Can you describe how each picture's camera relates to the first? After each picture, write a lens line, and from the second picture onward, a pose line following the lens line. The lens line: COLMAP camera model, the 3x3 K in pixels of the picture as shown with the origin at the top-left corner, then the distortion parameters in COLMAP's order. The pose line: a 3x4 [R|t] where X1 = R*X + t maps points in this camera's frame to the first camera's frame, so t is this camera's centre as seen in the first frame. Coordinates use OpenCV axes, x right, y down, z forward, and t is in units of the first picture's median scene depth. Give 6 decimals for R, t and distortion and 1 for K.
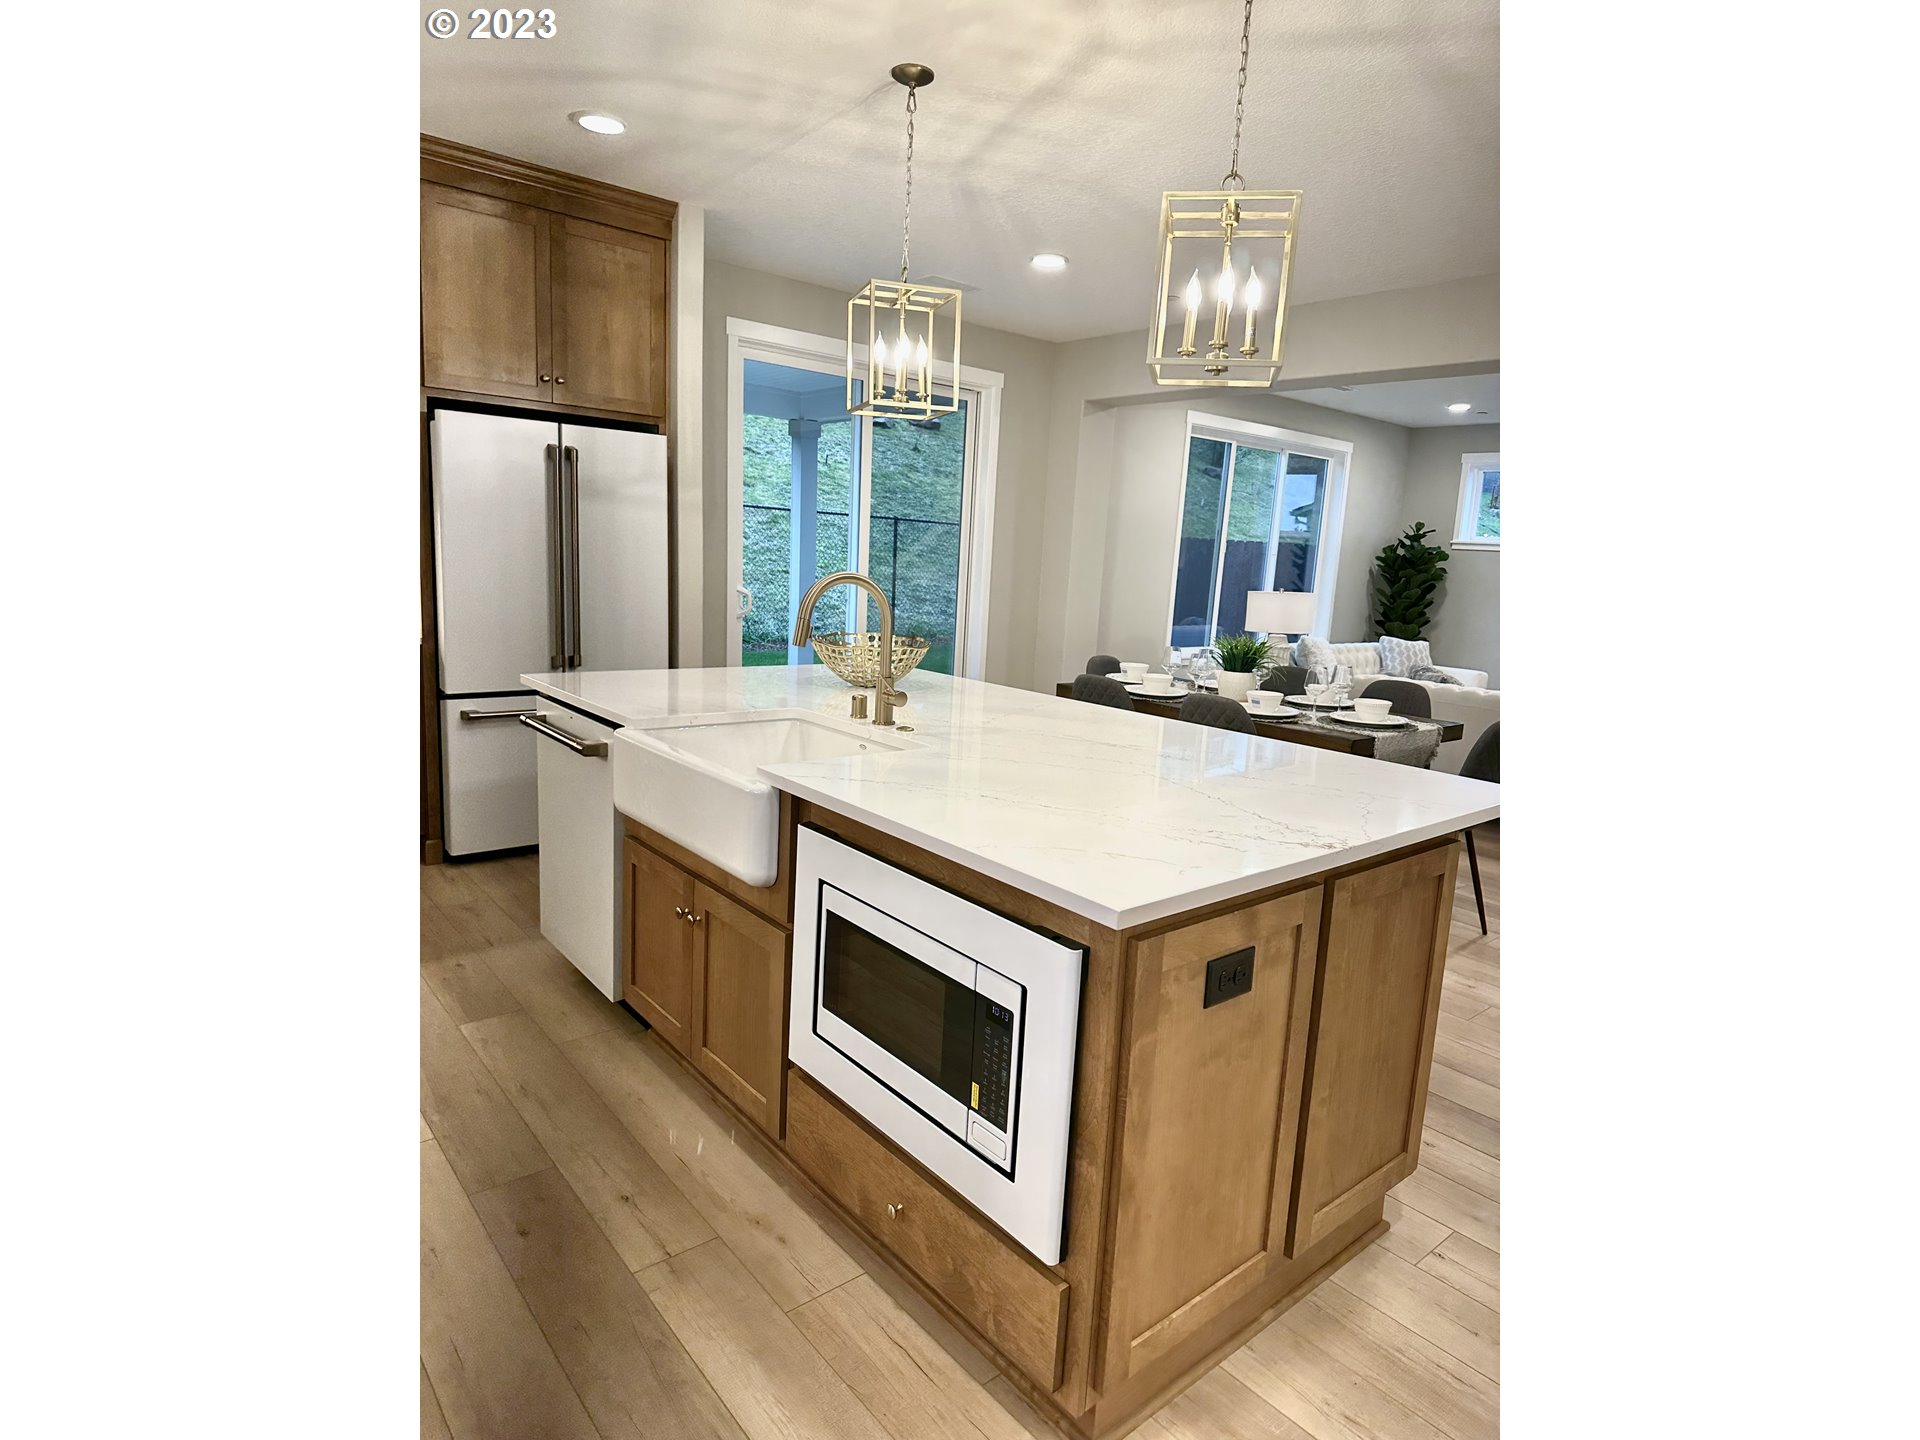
lens RADIAL K [[998.7, 0, 956.0], [0, 998.7, 716.4], [0, 0, 1]] dist [0.038005, -0.004325]
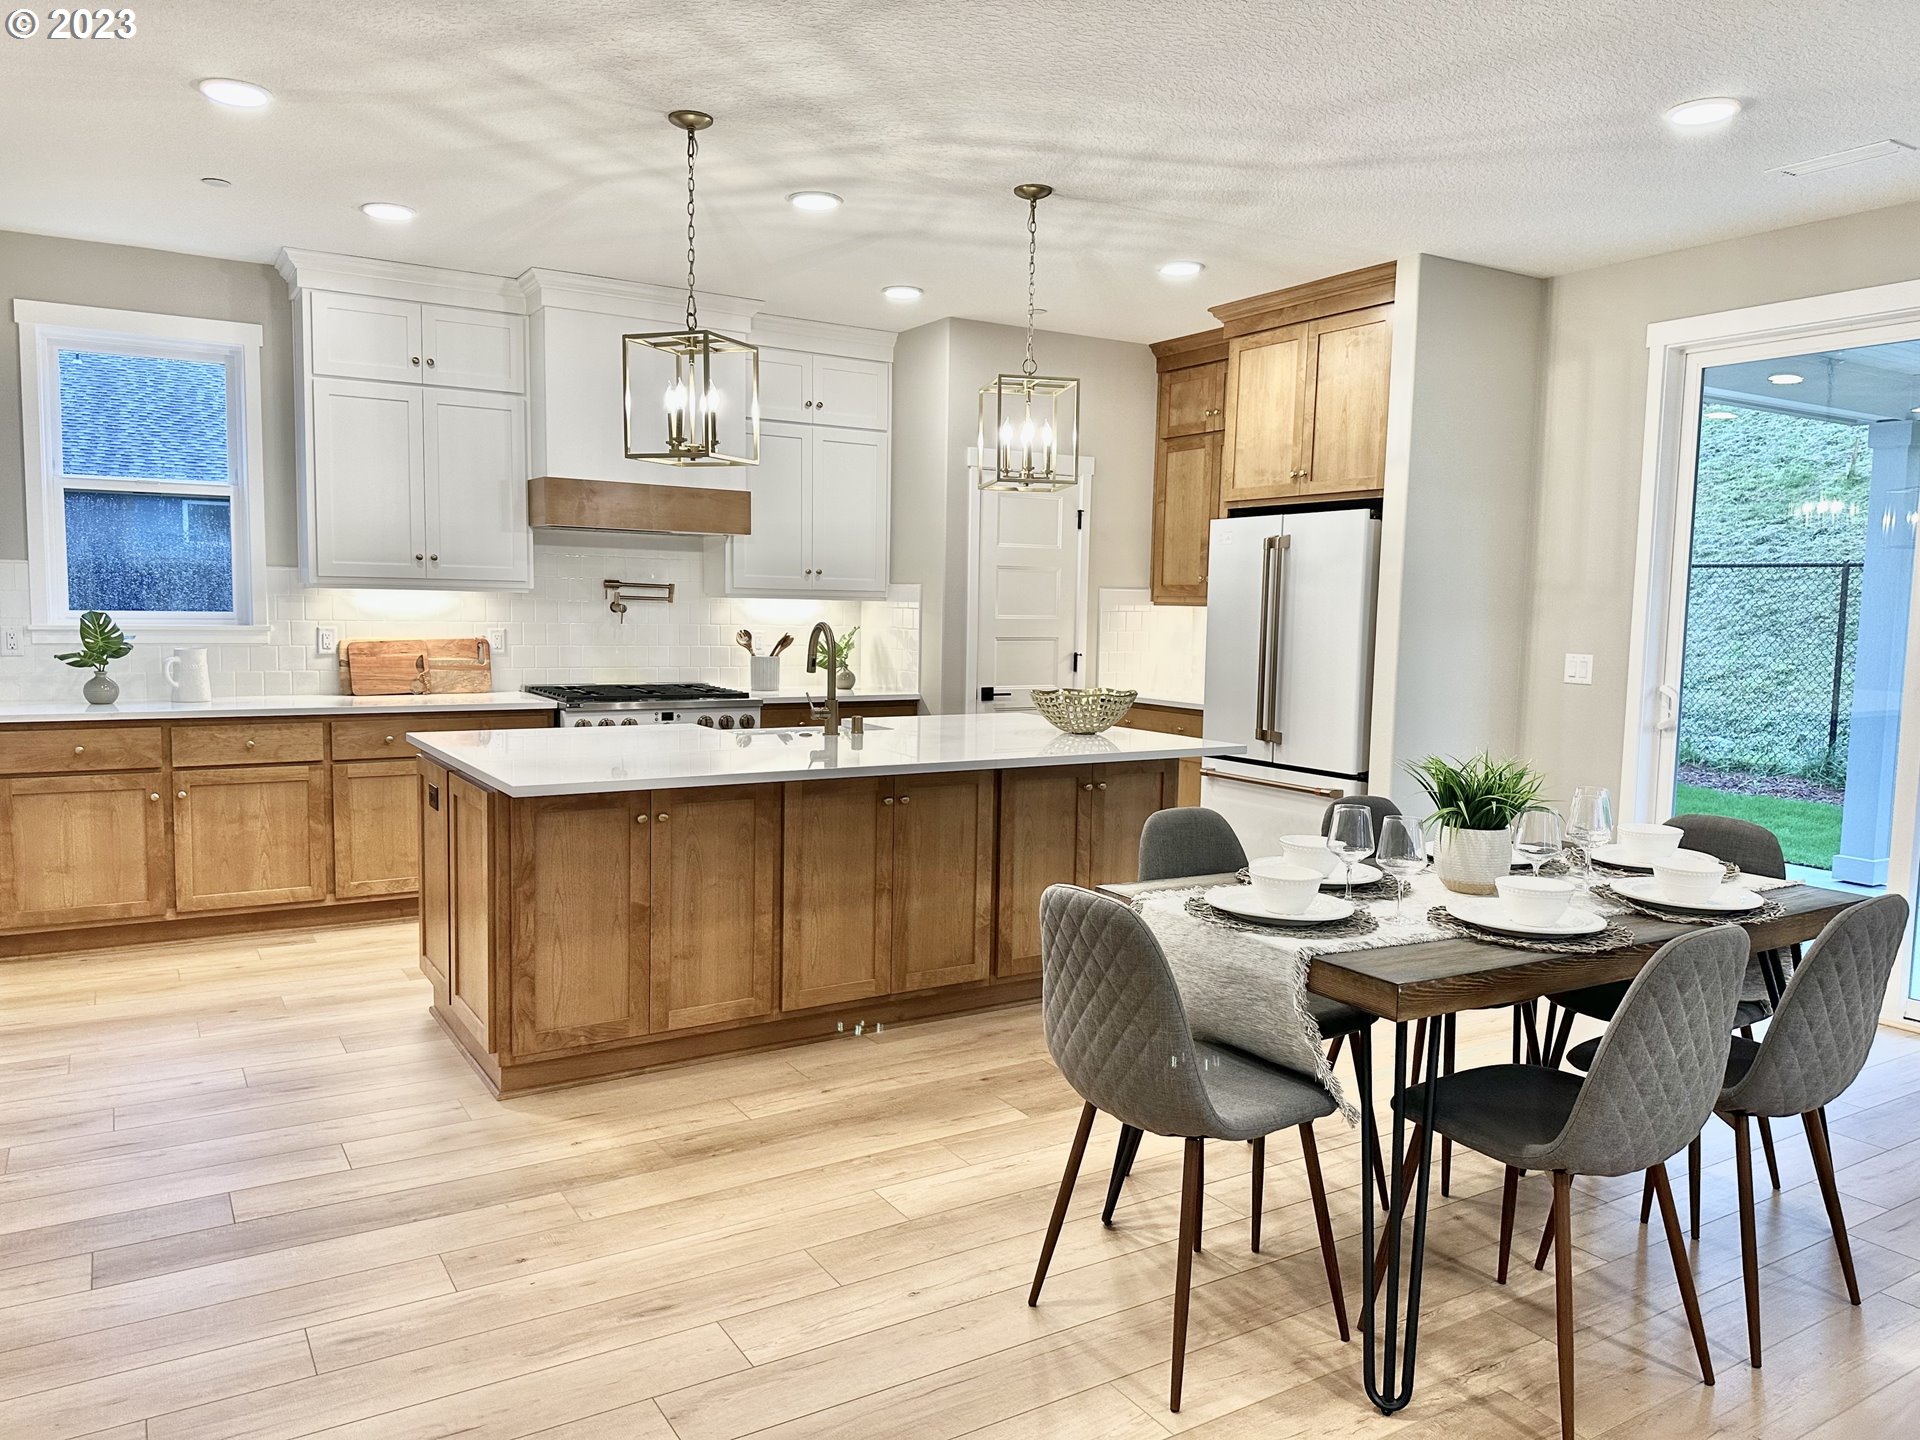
lens RADIAL K [[1341.2, 0, 958.7], [0, 1341.2, 730.0], [0, 0, 1]] dist [0.020911, -0.018193]
pose [[-0.145833, 0.054562, -0.987803, 1.263909], [-0.194311, 0.977450, 0.082677, -0.143963], [0.970039, 0.203998, -0.131943, 1.078421]]
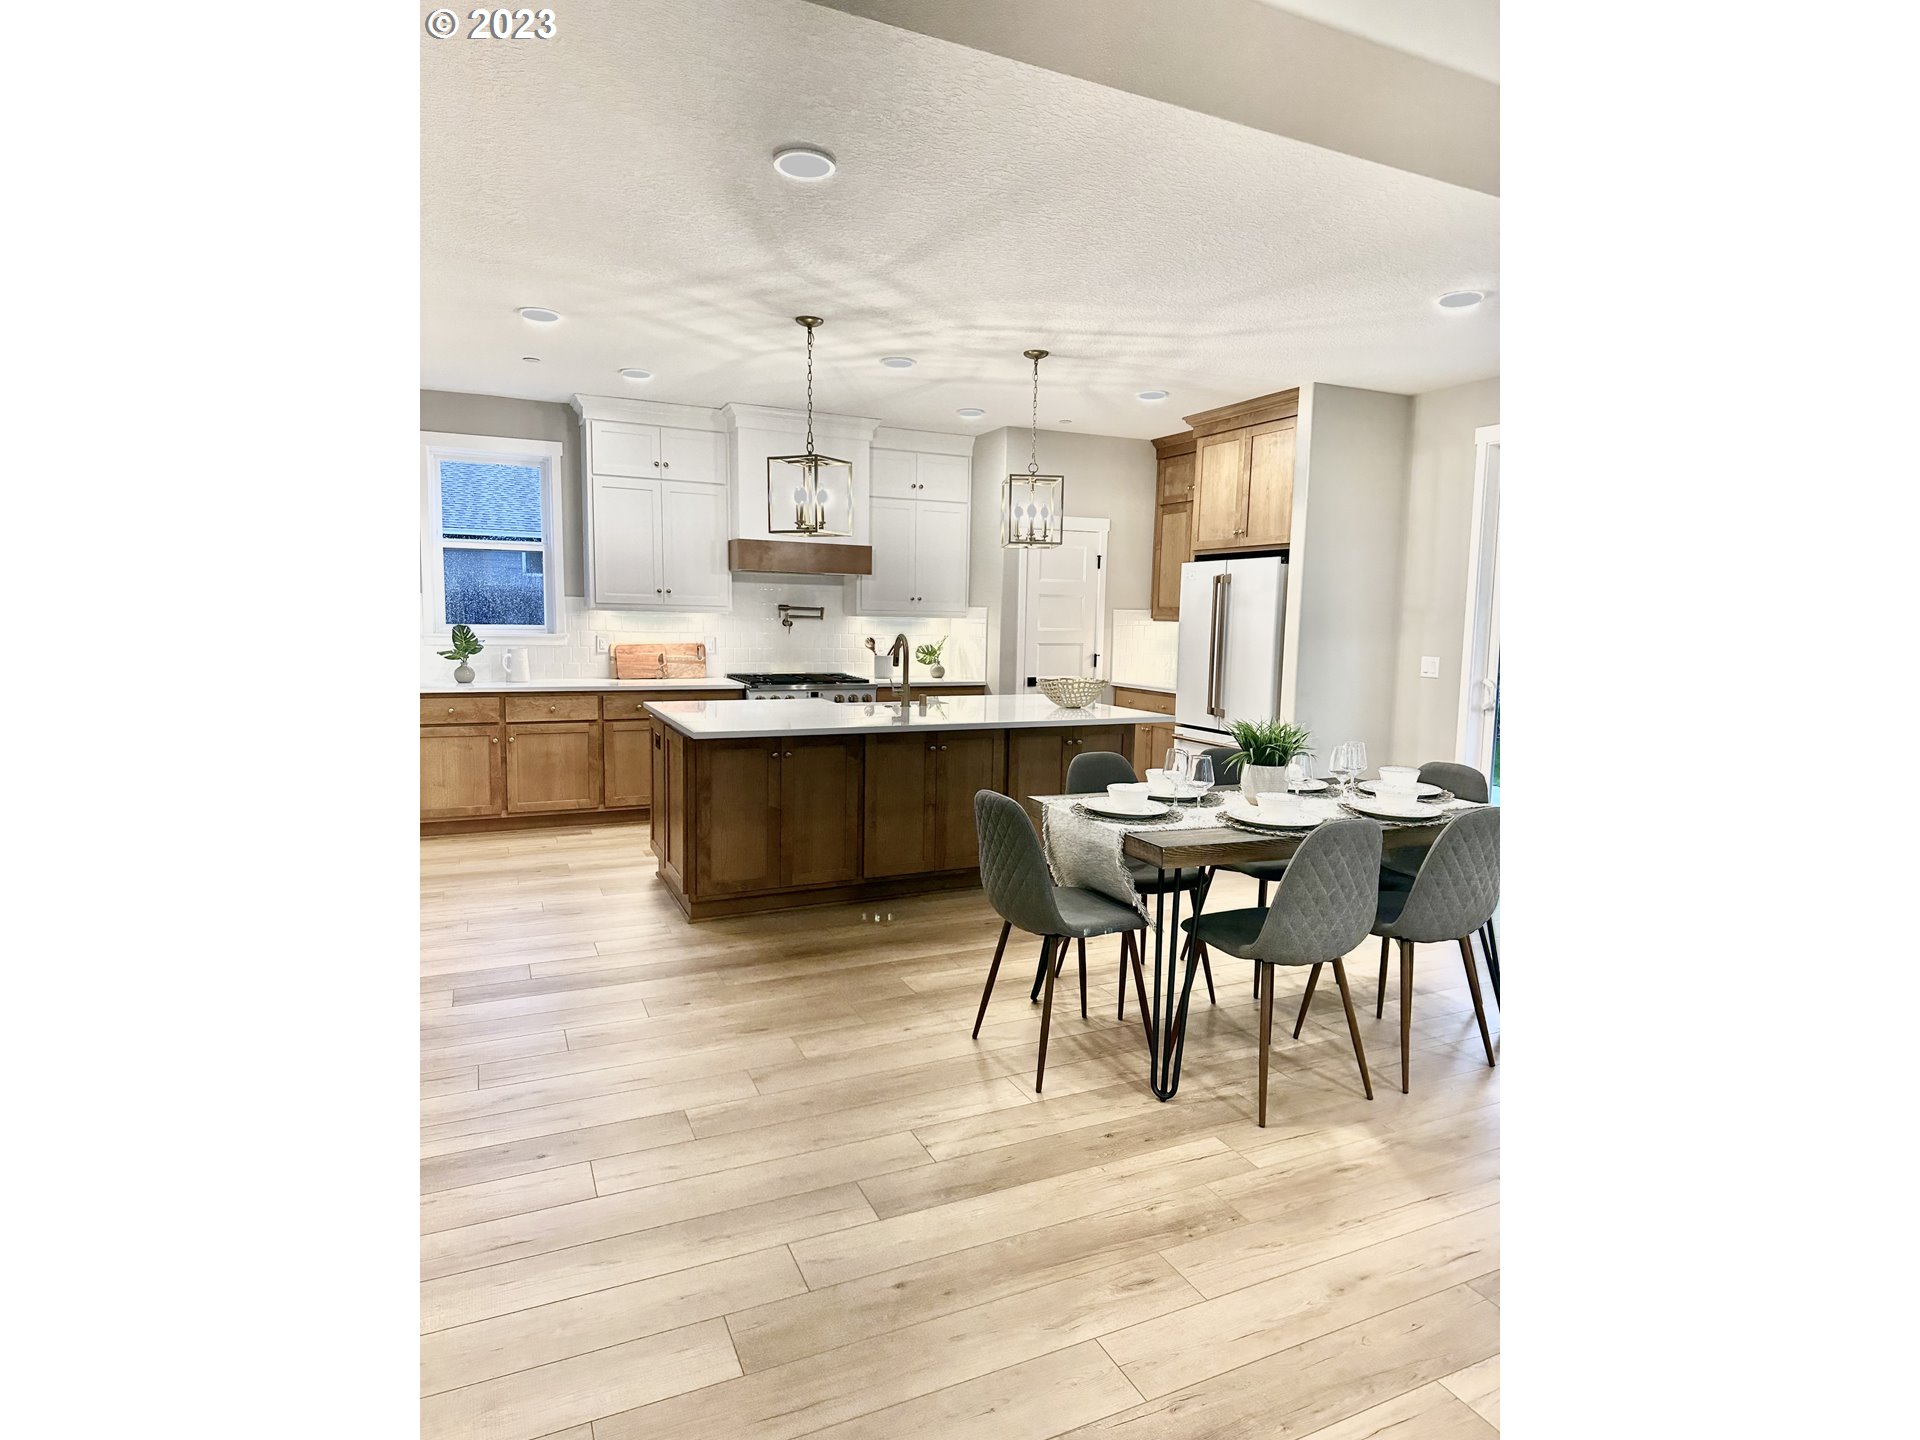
lens RADIAL K [[998.7, 0, 968.7], [0, 998.7, 723.9], [0, 0, 1]] dist [0.038005, -0.004325]
pose [[-0.251320, 0.065550, -0.965682, 1.439016], [-0.195681, 0.973661, 0.117018, -0.178406], [0.947917, 0.218375, -0.231874, 1.238644]]
